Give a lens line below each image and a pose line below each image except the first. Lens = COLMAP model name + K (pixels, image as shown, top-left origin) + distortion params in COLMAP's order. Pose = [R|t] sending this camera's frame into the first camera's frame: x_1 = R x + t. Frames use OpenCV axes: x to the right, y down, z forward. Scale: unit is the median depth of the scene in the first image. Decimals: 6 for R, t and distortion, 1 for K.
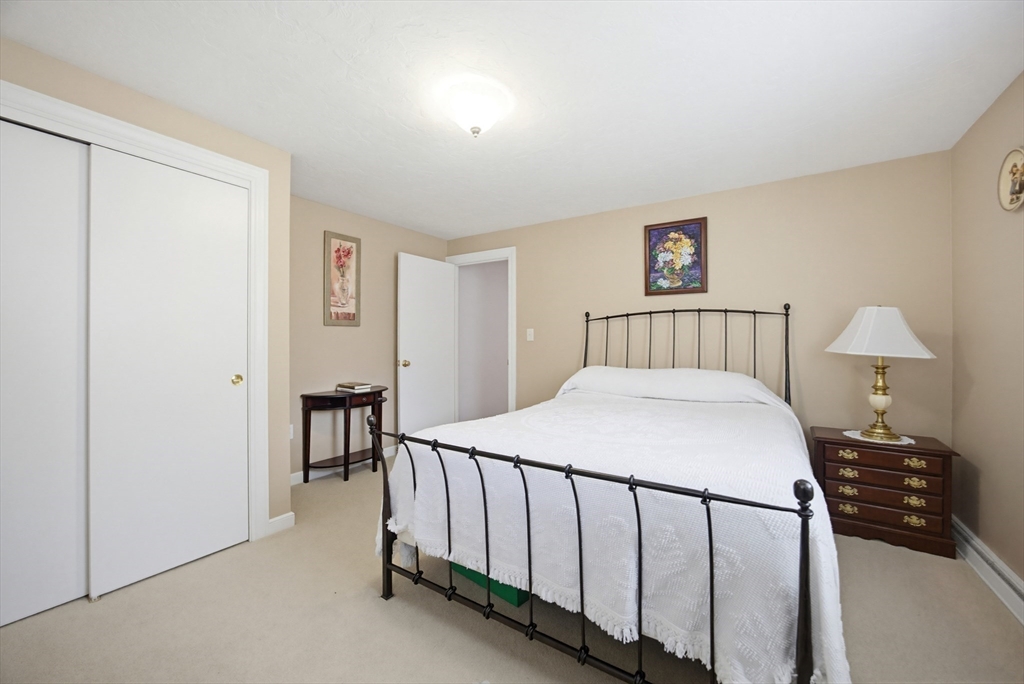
lens RADIAL K [[394.0, 0, 526.8], [0, 394.0, 342.3], [0, 0, 1]] dist [-0.029458, 0.000356]
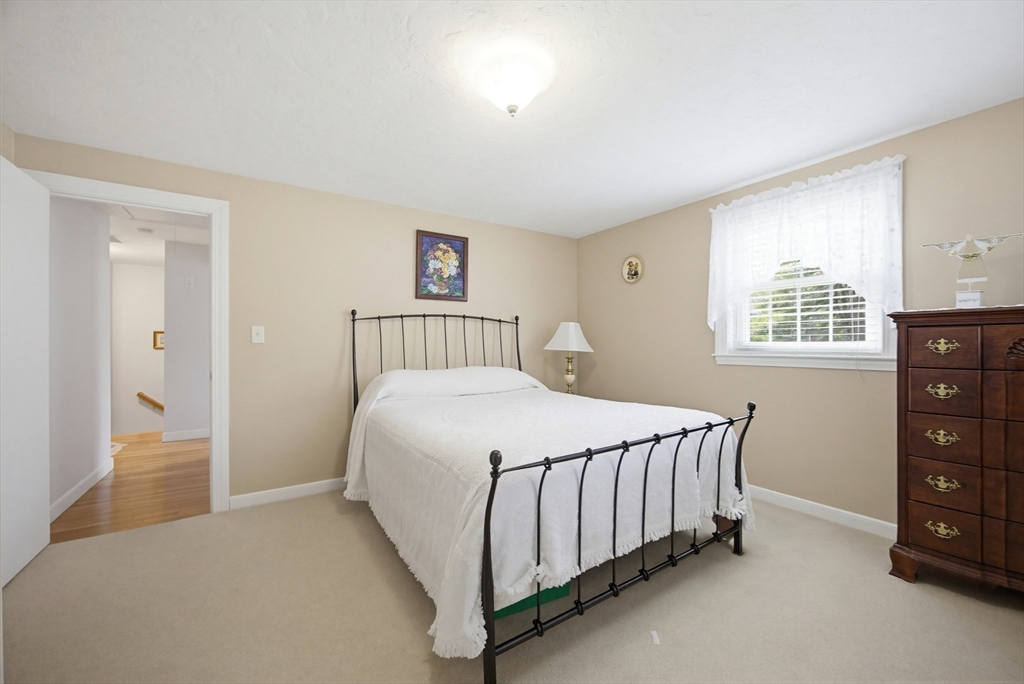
lens RADIAL K [[394.0, 0, 526.8], [0, 394.0, 342.3], [0, 0, 1]] dist [-0.029458, 0.000356]
pose [[0.394717, -0.006238, 0.918782, -0.547669], [-0.000427, 0.999976, 0.006973, -0.012568], [-0.918803, -0.003145, 0.394704, 0.353654]]
